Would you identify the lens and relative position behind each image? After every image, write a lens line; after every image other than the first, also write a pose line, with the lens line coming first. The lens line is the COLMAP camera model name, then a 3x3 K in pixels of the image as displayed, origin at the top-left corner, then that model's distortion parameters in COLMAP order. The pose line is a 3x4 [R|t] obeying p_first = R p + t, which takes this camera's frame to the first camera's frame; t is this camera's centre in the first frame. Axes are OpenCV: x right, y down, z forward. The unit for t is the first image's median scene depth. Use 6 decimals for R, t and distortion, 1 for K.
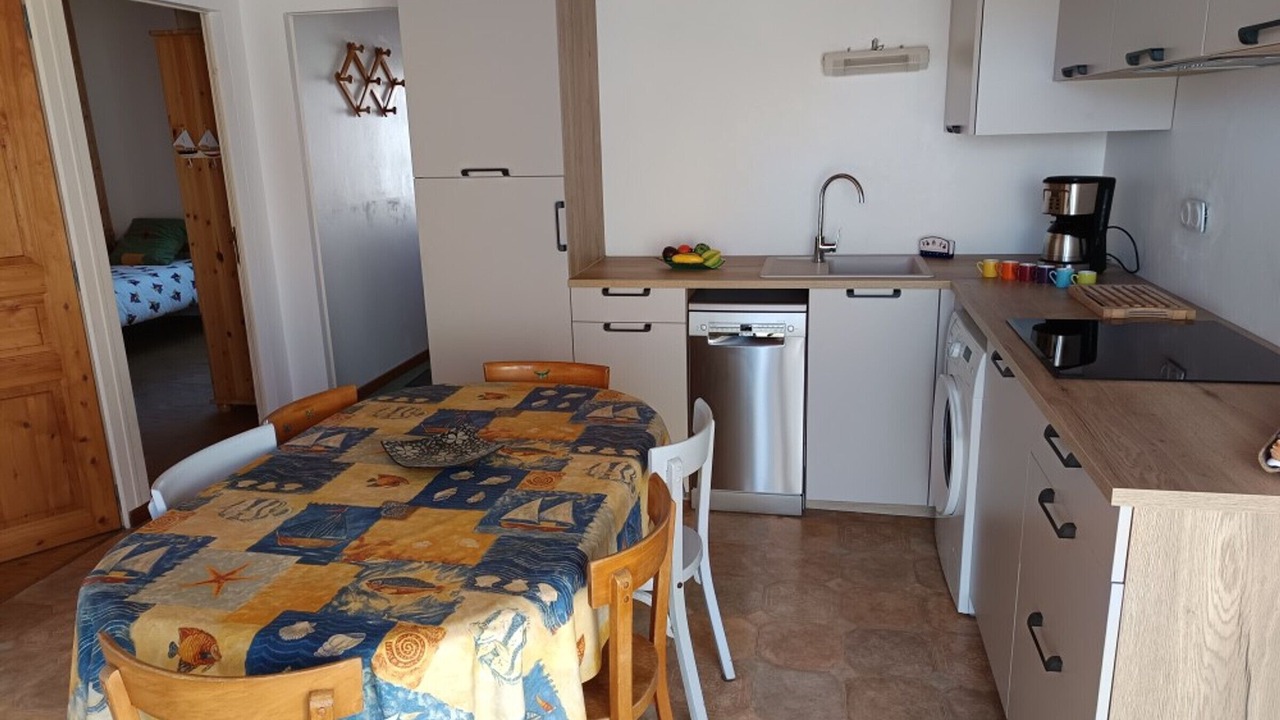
lens RADIAL K [[891.3, 0, 636.9], [0, 891.3, 361.1], [0, 0, 1]] dist [0.022384, -0.004641]
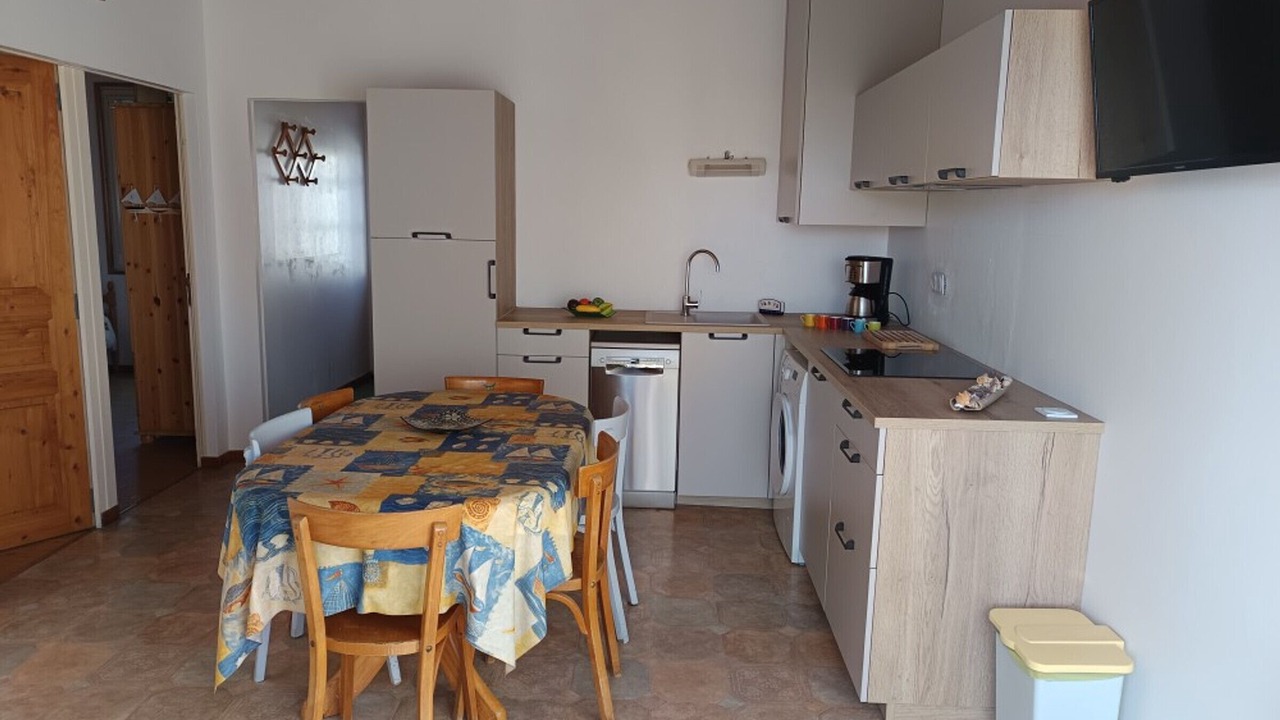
lens RADIAL K [[891.3, 0, 631.5], [0, 891.3, 366.2], [0, 0, 1]] dist [0.022384, -0.004641]
pose [[0.984504, 0.018873, 0.174342, -0.127053], [-0.004381, 0.996528, -0.083140, 0.091287], [-0.175306, 0.081088, 0.981169, -0.325796]]
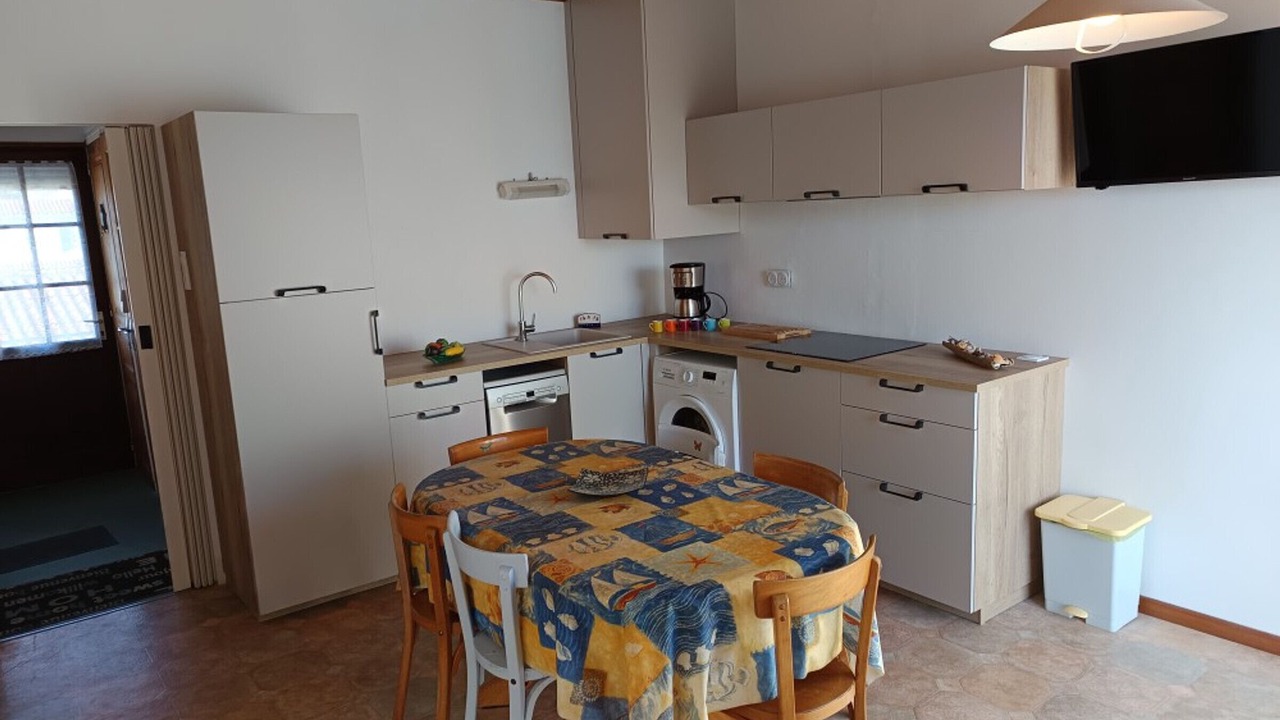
lens RADIAL K [[891.3, 0, 621.4], [0, 891.3, 375.0], [0, 0, 1]] dist [0.022384, -0.004641]
pose [[0.667248, -0.146676, 0.730251, -0.817778], [0.220424, 0.975389, -0.005493, -0.032521], [-0.711472, 0.164630, 0.683157, 0.045004]]
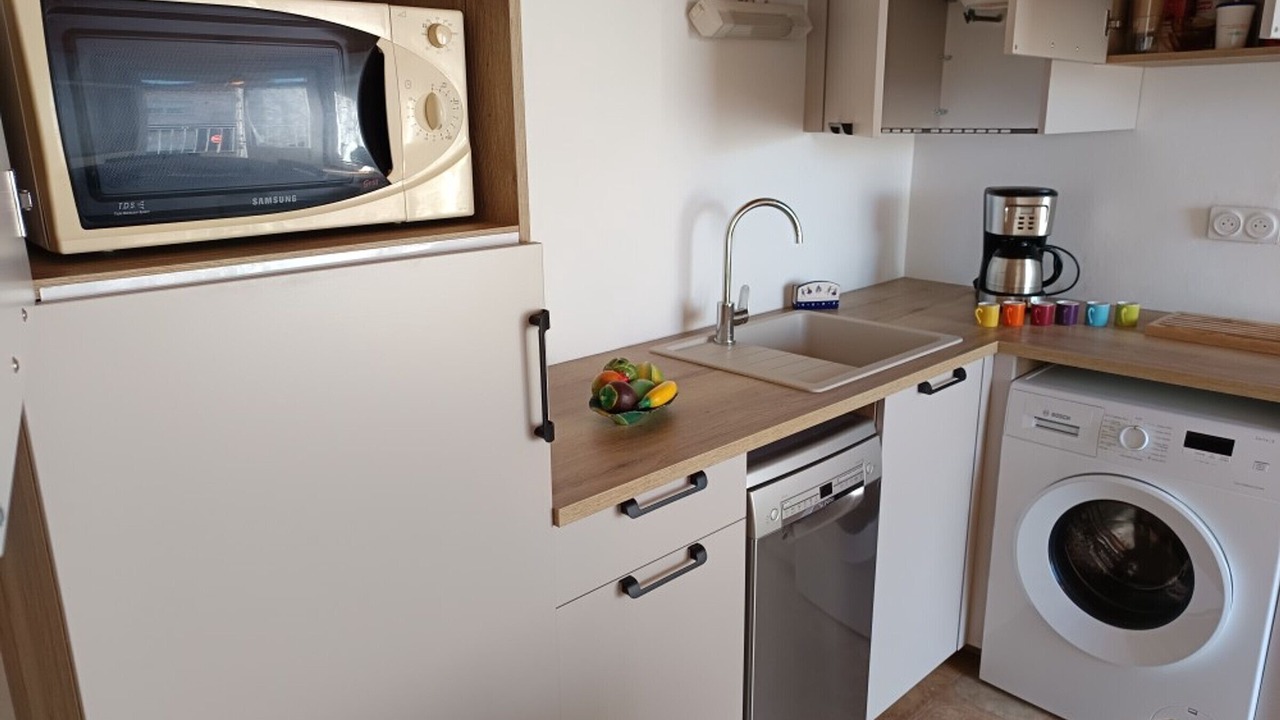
lens RADIAL K [[891.3, 0, 618.2], [0, 891.3, 367.9], [0, 0, 1]] dist [0.022384, -0.004641]
pose [[0.570762, -0.200512, 0.796257, -0.418413], [0.206010, 0.973678, 0.097521, -0.216119], [-0.794853, 0.108376, 0.597046, 0.886890]]
